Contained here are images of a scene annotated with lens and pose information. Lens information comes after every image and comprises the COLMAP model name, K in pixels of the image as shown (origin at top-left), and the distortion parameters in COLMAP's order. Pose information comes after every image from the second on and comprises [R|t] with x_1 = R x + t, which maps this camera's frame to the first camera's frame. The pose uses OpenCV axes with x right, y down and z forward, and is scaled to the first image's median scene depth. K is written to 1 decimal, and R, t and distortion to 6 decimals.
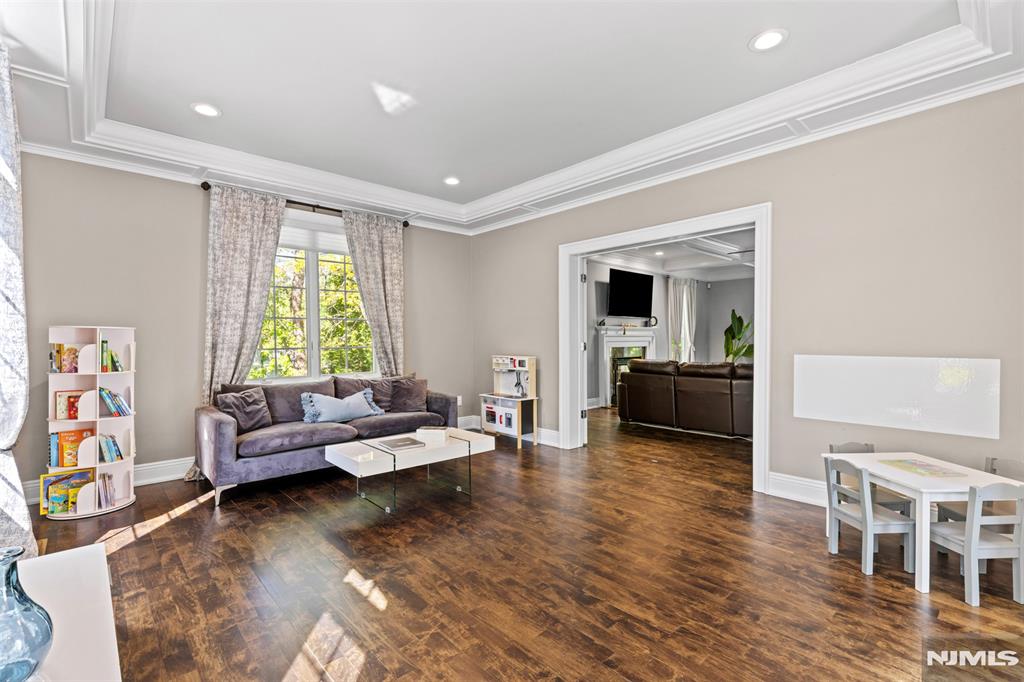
lens RADIAL K [[460.3, 0, 511.7], [0, 460.3, 341.7], [0, 0, 1]] dist [0.006122, 0.000096]
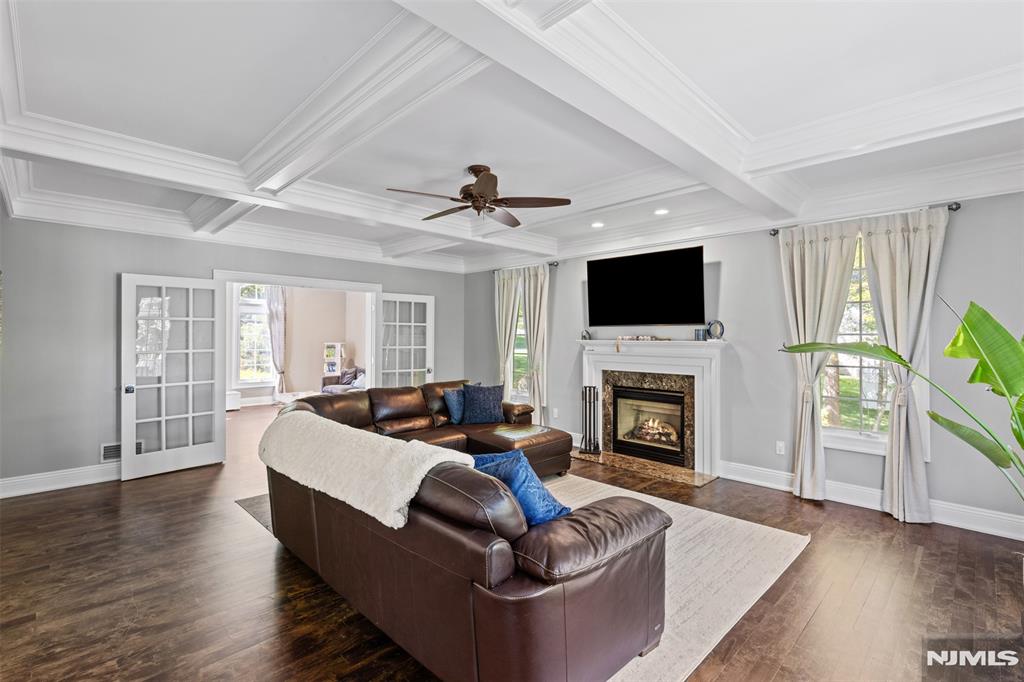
lens RADIAL K [[460.3, 0, 511.9], [0, 460.3, 336.9], [0, 0, 1]] dist [0.006122, 0.000096]
pose [[0.035958, 0.002806, -0.999349, 0.933795], [-0.010225, 0.999945, 0.002439, -0.039571], [0.999301, 0.010130, 0.035985, 0.850693]]
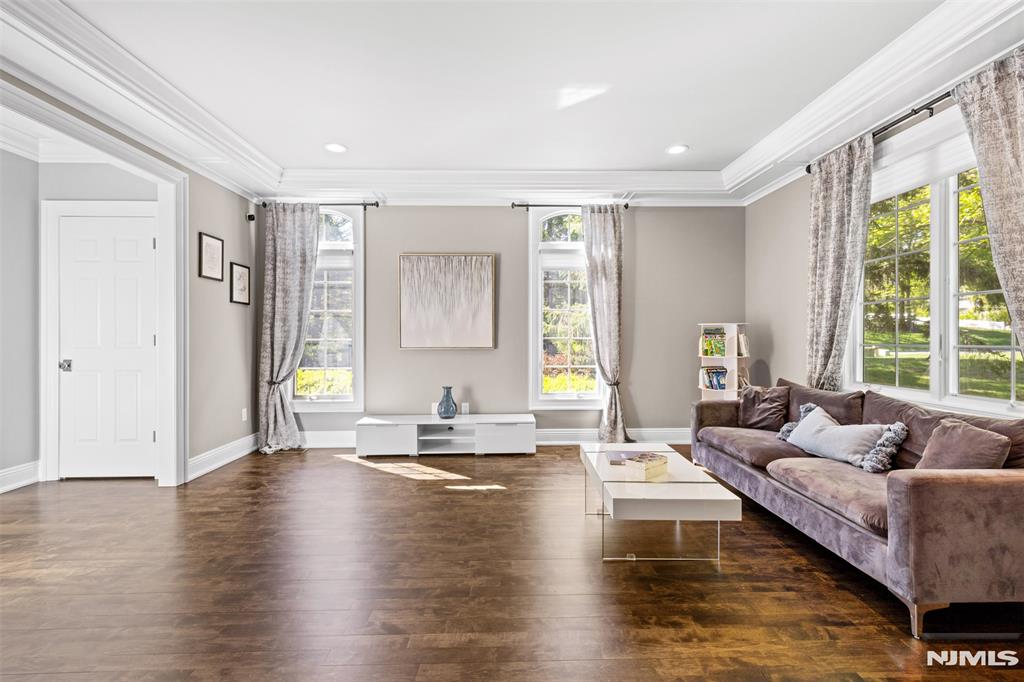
lens RADIAL K [[460.3, 0, 508.5], [0, 460.3, 335.4], [0, 0, 1]] dist [0.006122, 0.000096]
pose [[-0.666908, 0.005824, -0.745117, 0.220539], [0.000305, 0.999971, 0.007544, -0.003462], [0.745140, 0.004804, -0.666891, 0.581531]]
